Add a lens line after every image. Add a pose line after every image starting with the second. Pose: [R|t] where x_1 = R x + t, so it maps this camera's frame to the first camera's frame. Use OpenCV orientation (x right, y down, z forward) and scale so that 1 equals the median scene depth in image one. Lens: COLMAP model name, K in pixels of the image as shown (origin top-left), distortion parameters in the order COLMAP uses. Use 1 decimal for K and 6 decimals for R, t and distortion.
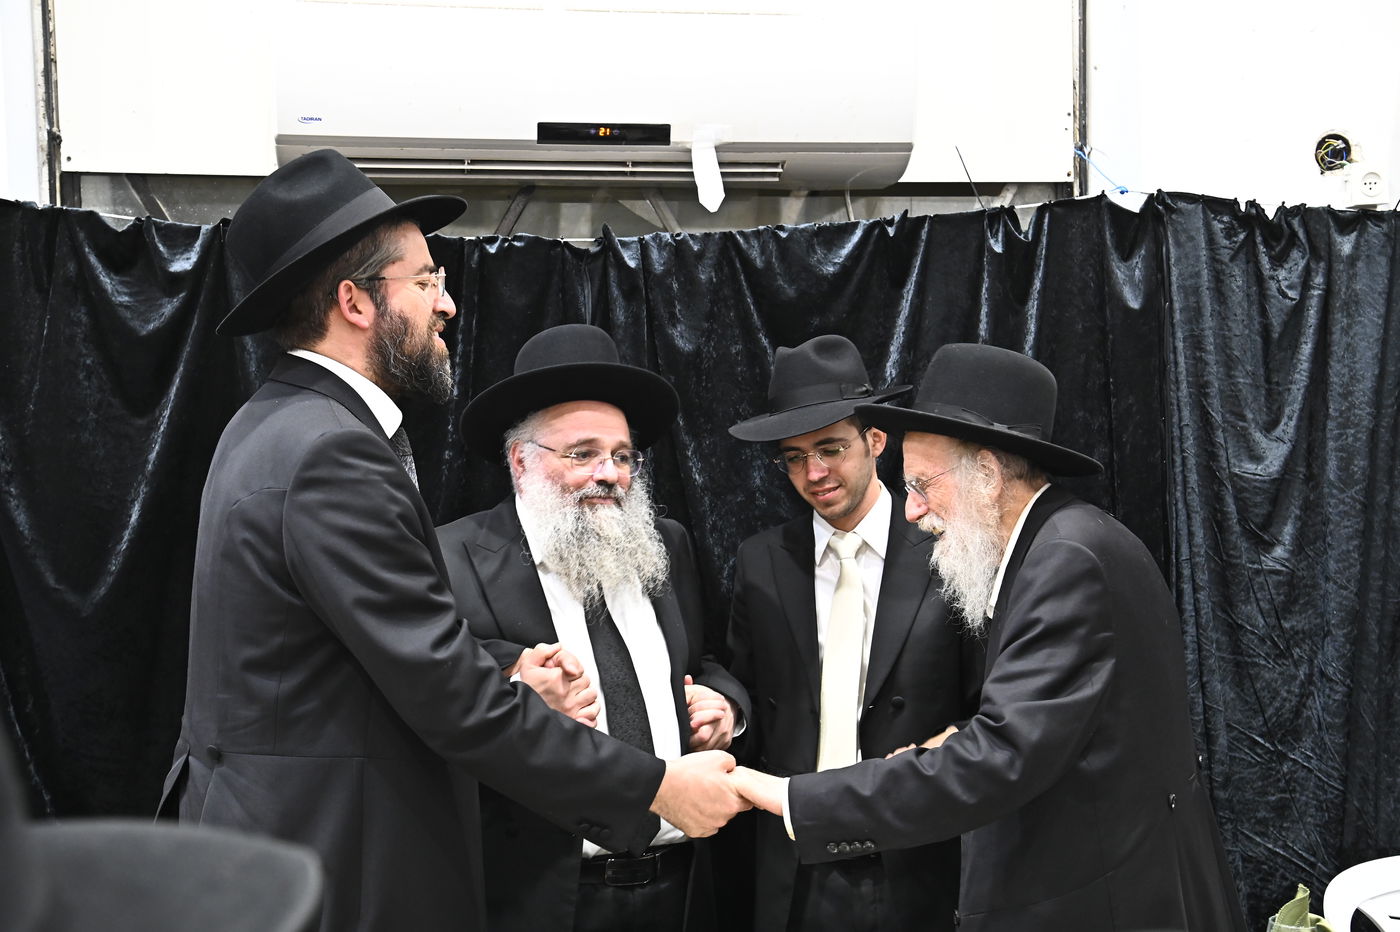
lens RADIAL K [[1919.1, 0, 690.4], [0, 1919.1, 474.6], [0, 0, 1]] dist [0.170238, 0.000000]
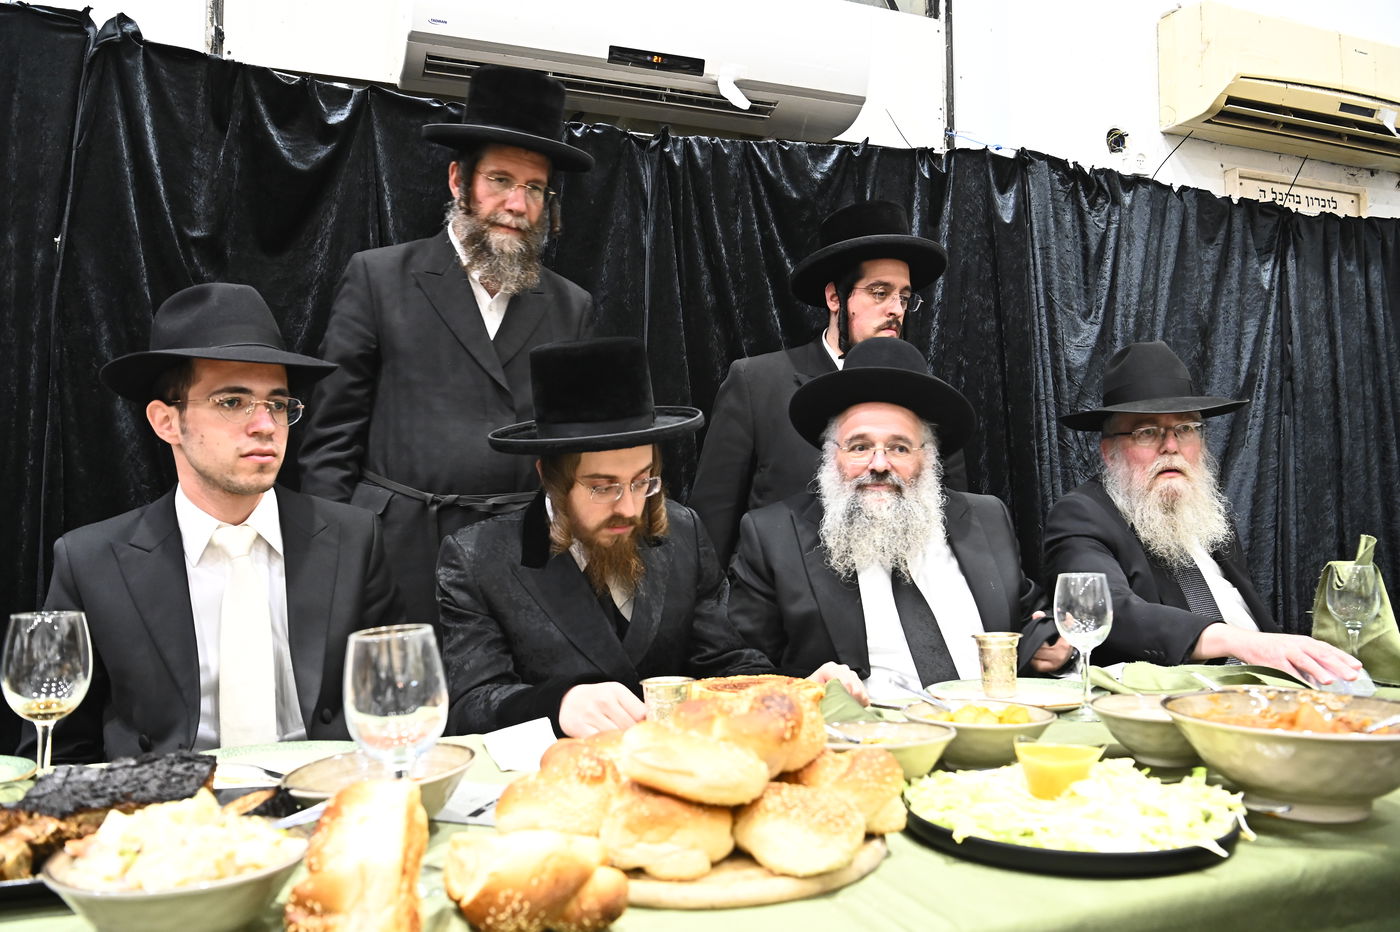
lens RADIAL K [[1099.0, 0, 704.1], [0, 1099.0, 454.1], [0, 0, 1]] dist [-0.029695, -0.002083]
pose [[0.974229, 0.020588, 0.224620, -0.171412], [-0.011070, 0.998990, -0.043551, 0.121897], [-0.225289, 0.039942, 0.973473, 0.262827]]
